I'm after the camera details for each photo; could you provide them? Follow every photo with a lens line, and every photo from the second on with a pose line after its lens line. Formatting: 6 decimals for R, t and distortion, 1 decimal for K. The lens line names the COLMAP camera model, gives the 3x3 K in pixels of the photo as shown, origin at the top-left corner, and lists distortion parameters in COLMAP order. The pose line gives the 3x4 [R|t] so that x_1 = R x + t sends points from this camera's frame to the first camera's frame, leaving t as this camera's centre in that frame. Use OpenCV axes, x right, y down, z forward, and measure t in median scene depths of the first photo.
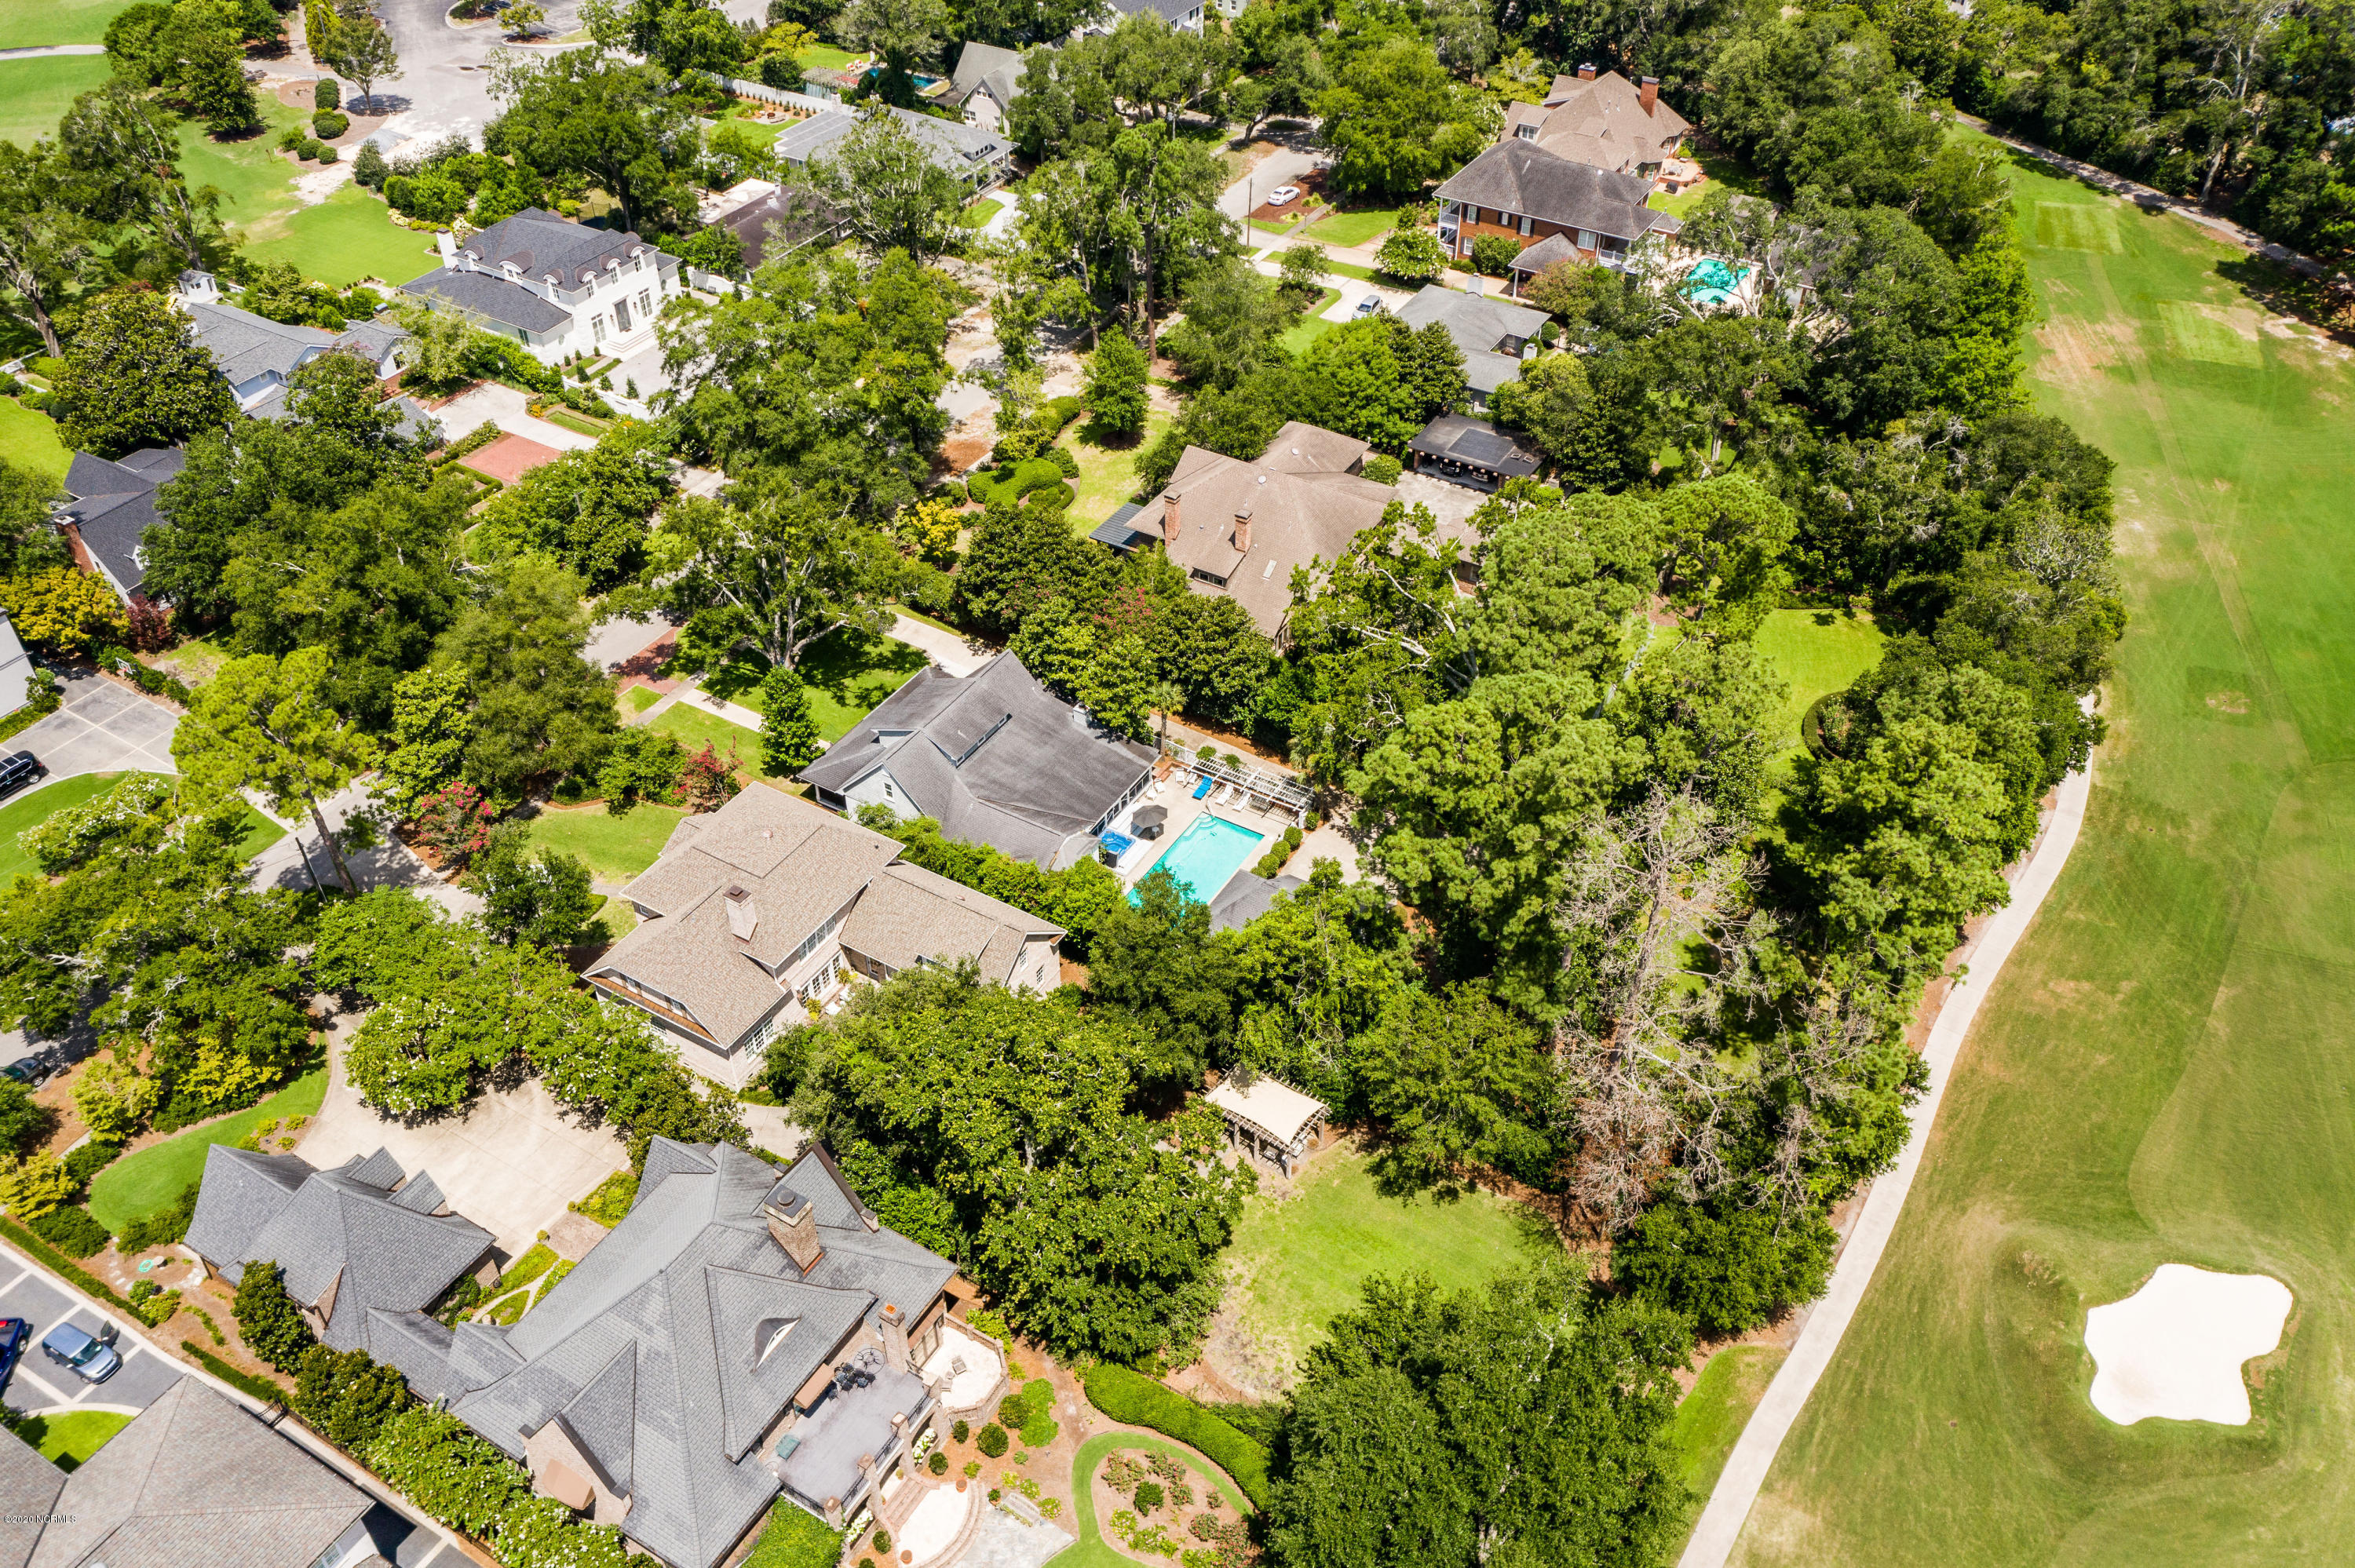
lens RADIAL K [[1856.2, 0, 1177.5], [0, 1856.2, 784.0], [0, 0, 1]] dist [0.003604, 0.016753]
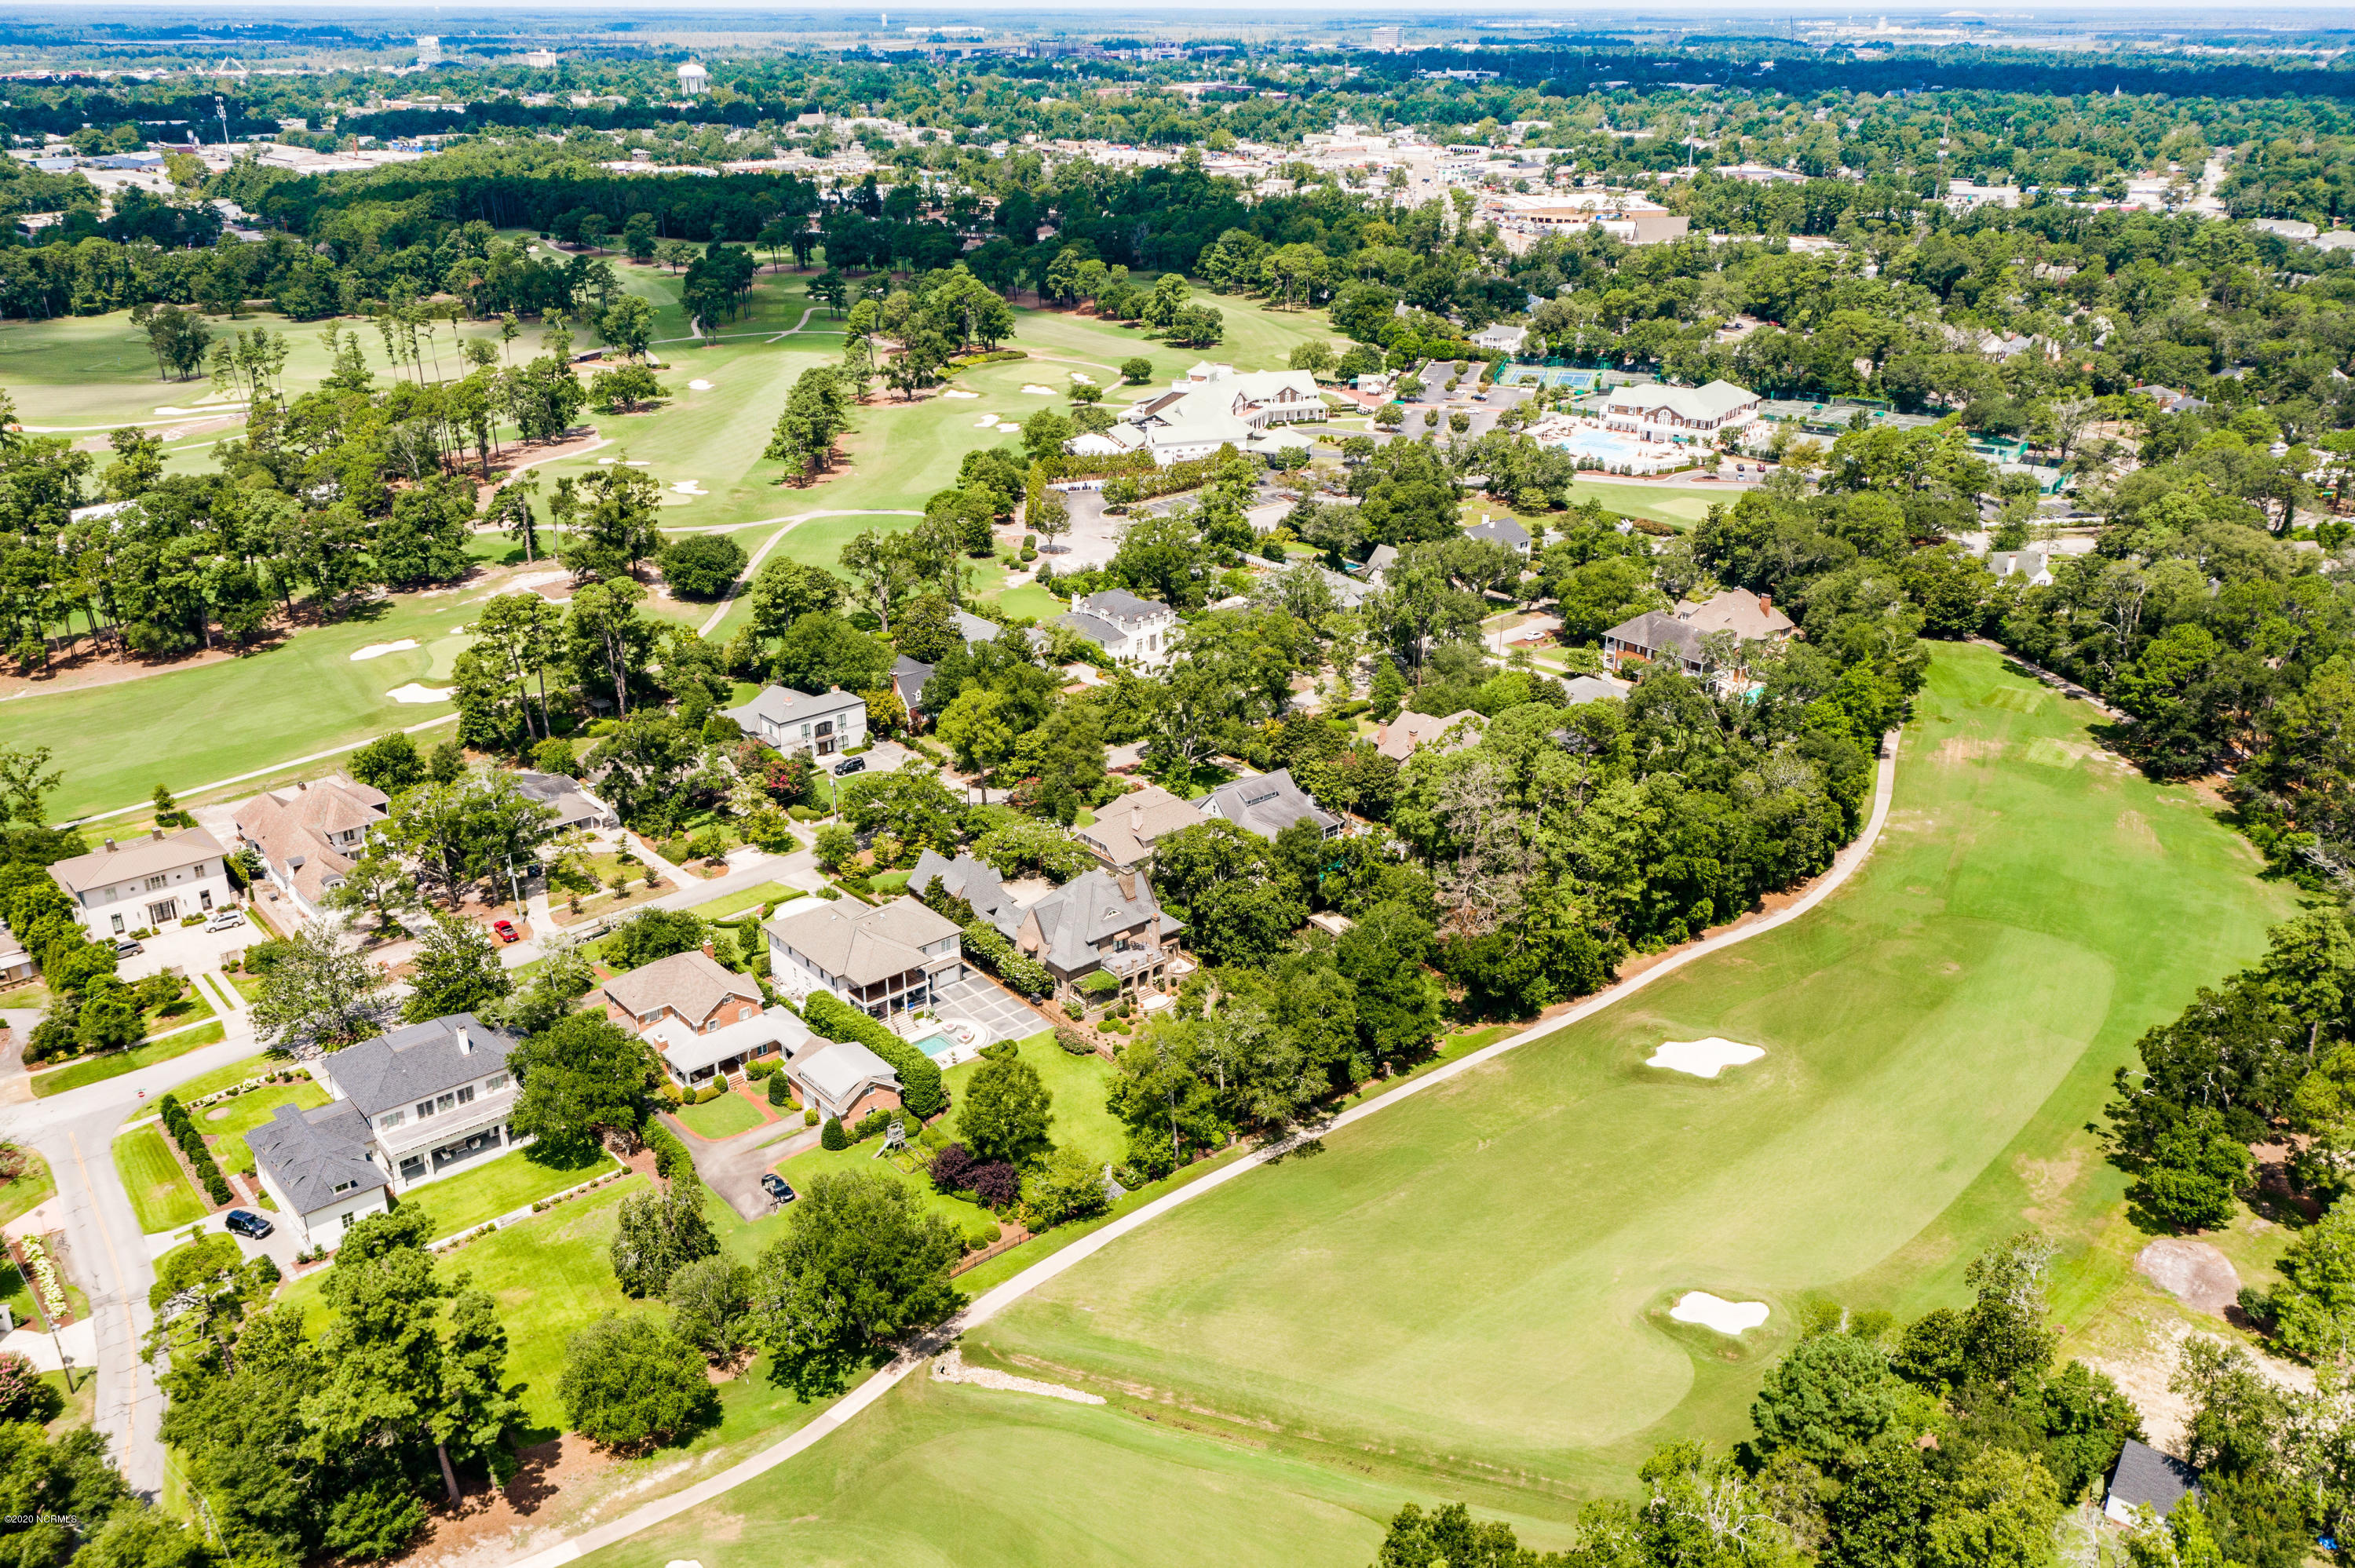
lens RADIAL K [[1856.2, 0, 1177.5], [0, 1856.2, 784.0], [0, 0, 1]] dist [0.003604, 0.016753]
pose [[0.949069, 0.125252, -0.289100, 0.297219], [-0.205788, 0.941248, -0.267775, 0.392028], [0.238576, 0.313630, 0.919085, -0.708826]]
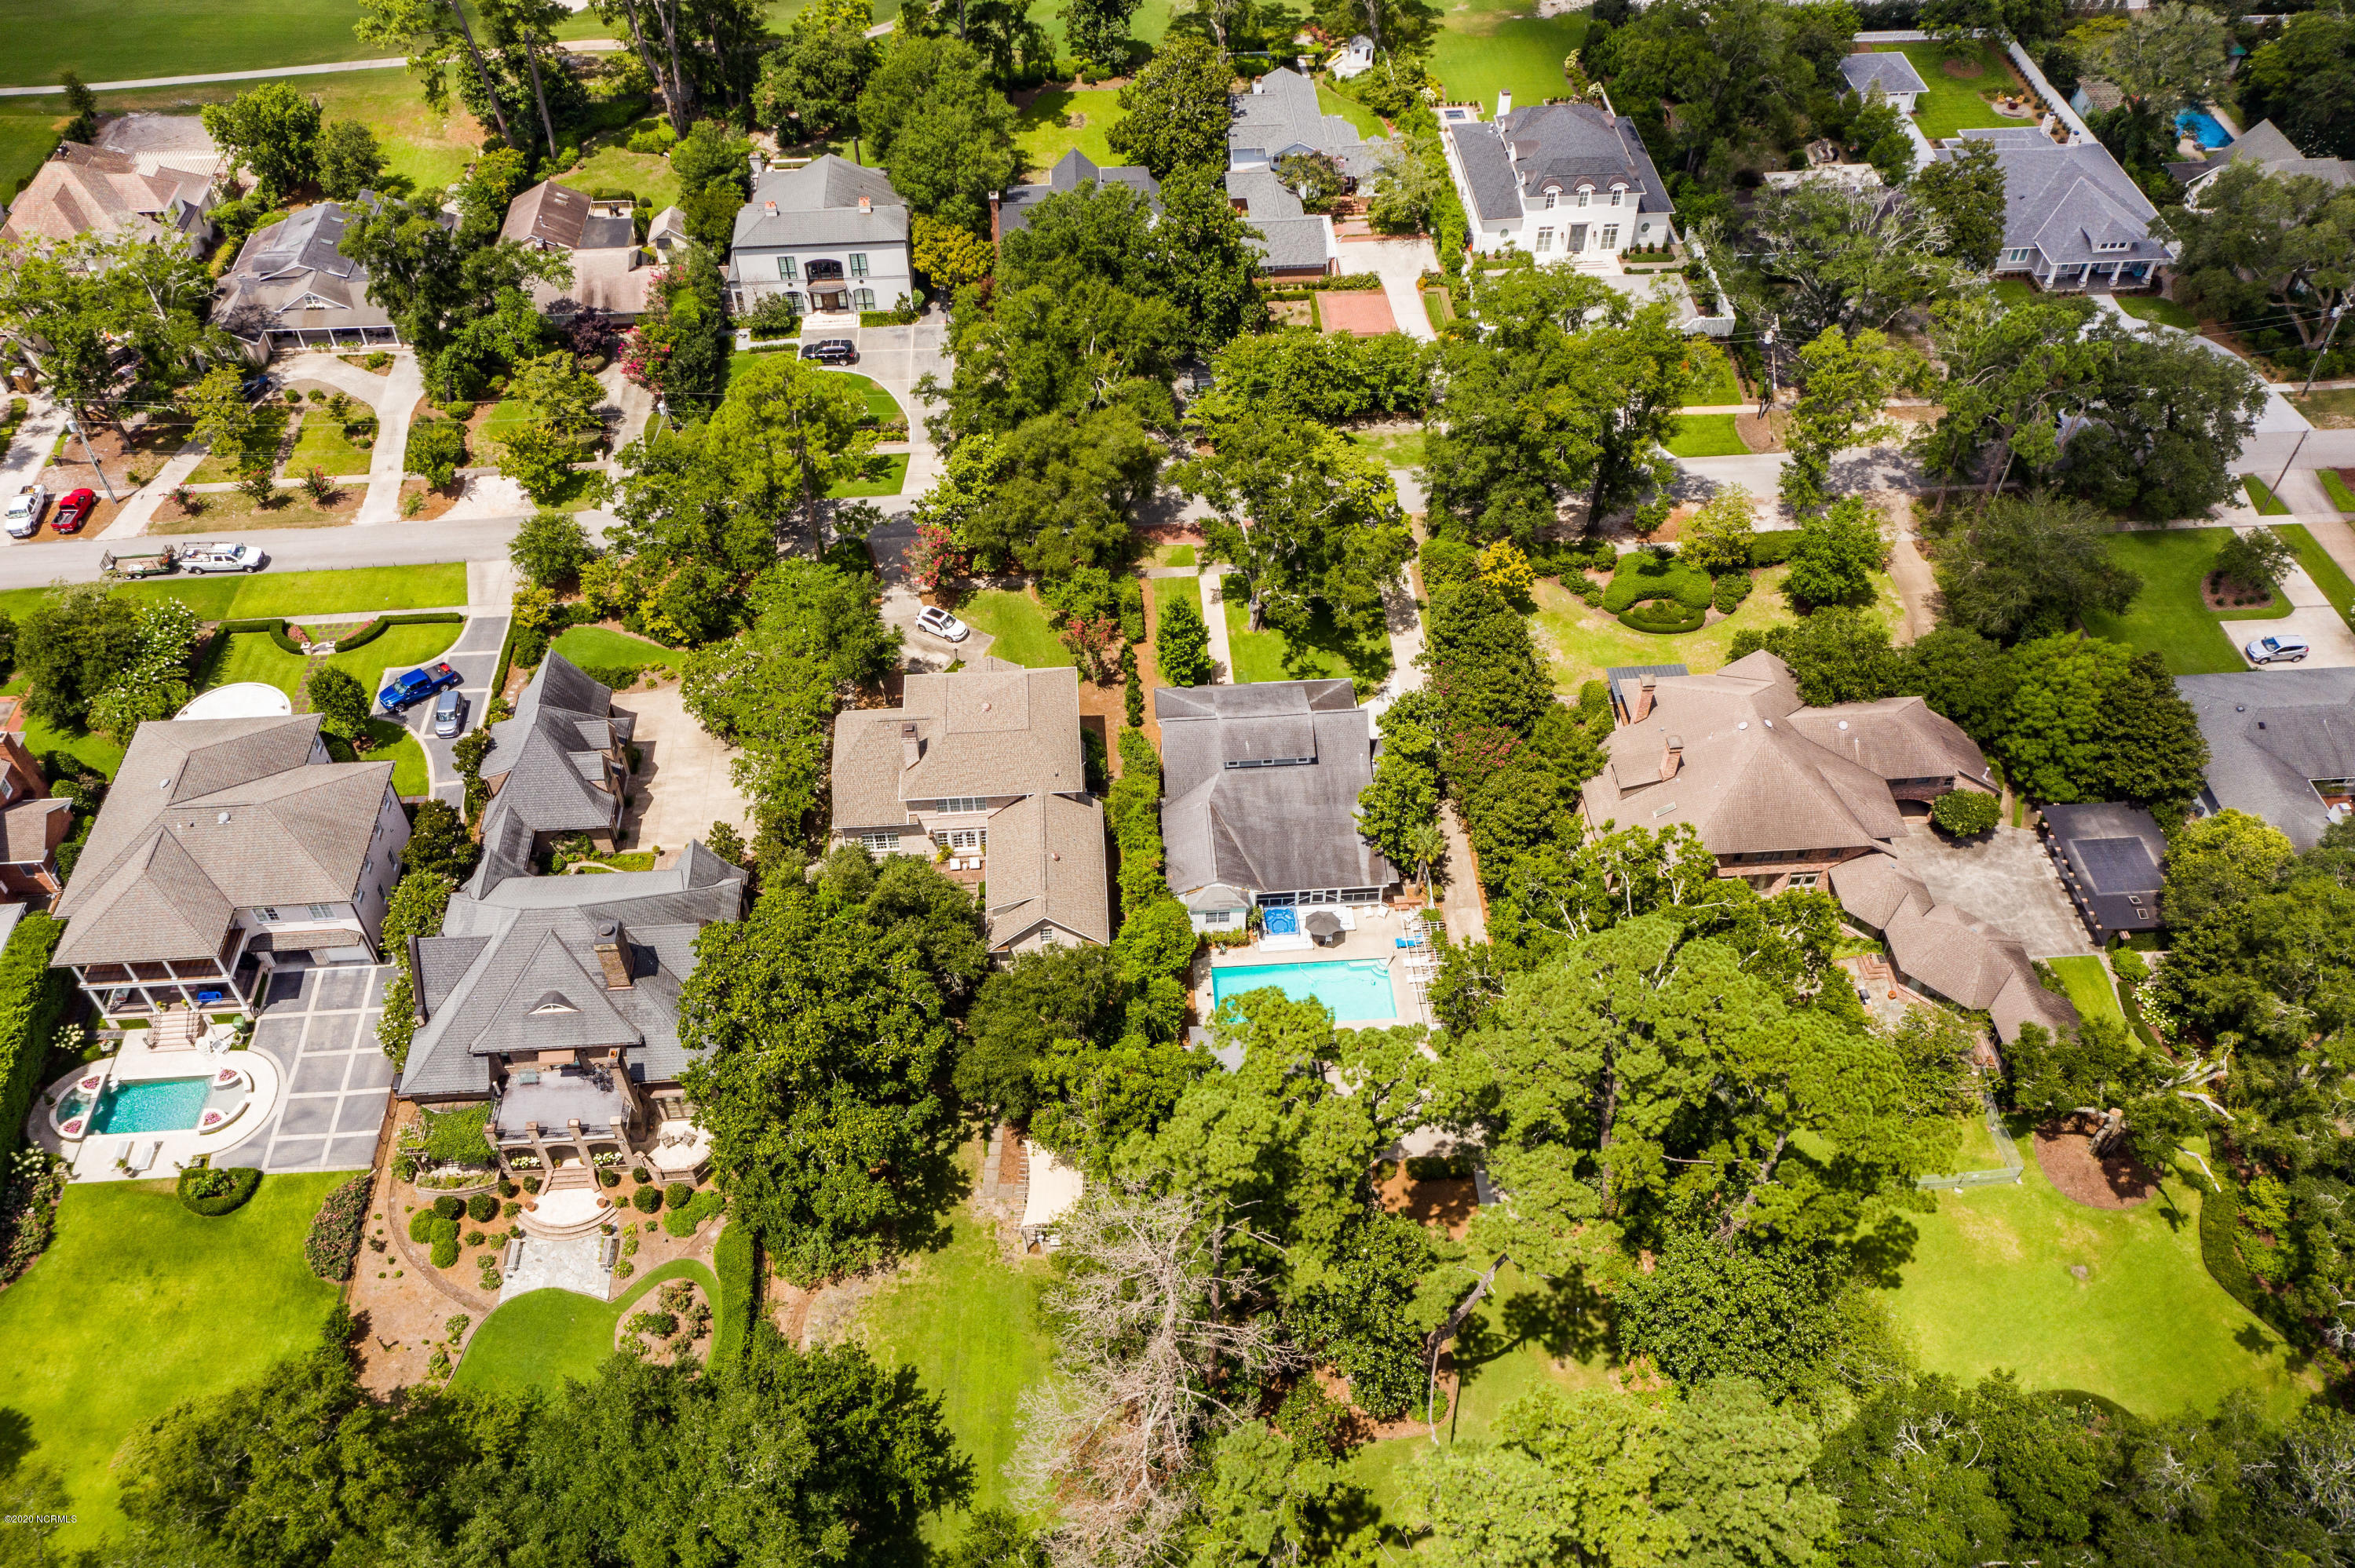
lens RADIAL K [[1856.2, 0, 1177.5], [0, 1856.2, 784.0], [0, 0, 1]] dist [0.003604, 0.016753]
pose [[0.568519, 0.600848, -0.561932, 0.316765], [-0.523230, 0.791191, 0.316620, -0.220857], [0.634836, 0.114015, 0.764188, 0.127818]]
